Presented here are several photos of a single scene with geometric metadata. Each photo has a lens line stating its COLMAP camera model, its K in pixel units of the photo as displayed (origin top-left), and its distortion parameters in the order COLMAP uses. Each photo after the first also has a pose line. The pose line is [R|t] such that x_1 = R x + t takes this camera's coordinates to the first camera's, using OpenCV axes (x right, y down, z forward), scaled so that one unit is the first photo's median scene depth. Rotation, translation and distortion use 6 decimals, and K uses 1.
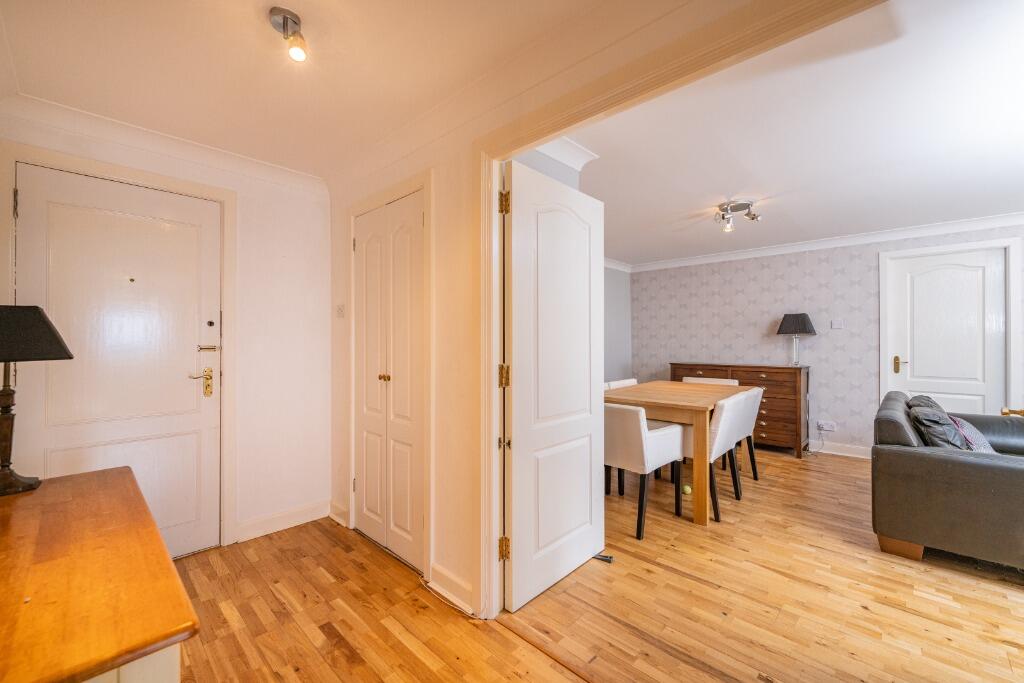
lens RADIAL K [[411.7, 0, 512.3], [0, 411.7, 339.9], [0, 0, 1]] dist [0.000774, 0.000168]
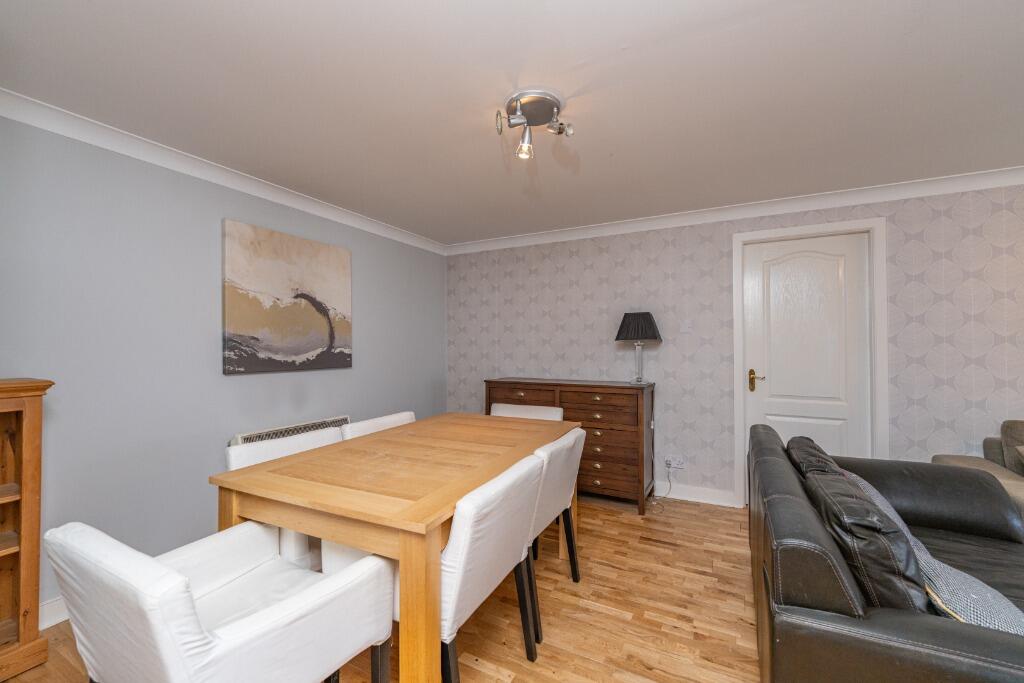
lens RADIAL K [[411.7, 0, 513.0], [0, 411.7, 339.0], [0, 0, 1]] dist [0.000774, 0.000168]
pose [[0.960734, 0.003810, 0.277444, 0.274020], [0.000218, 0.999895, -0.014486, -0.005321], [-0.277470, 0.013978, 0.960632, 0.361007]]
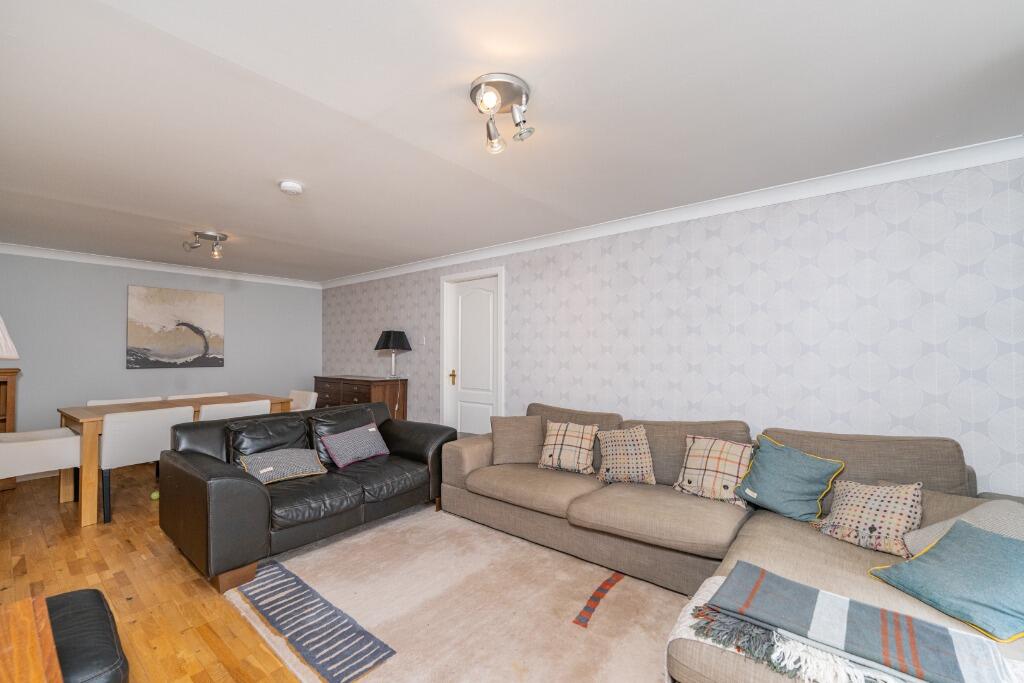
lens RADIAL K [[411.7, 0, 506.4], [0, 411.7, 350.1], [0, 0, 1]] dist [0.000774, 0.000168]
pose [[0.996862, 0.000121, 0.079159, 0.939256], [0.000058, 0.999997, -0.002256, -0.010349], [-0.079159, 0.002253, 0.996859, -0.118045]]
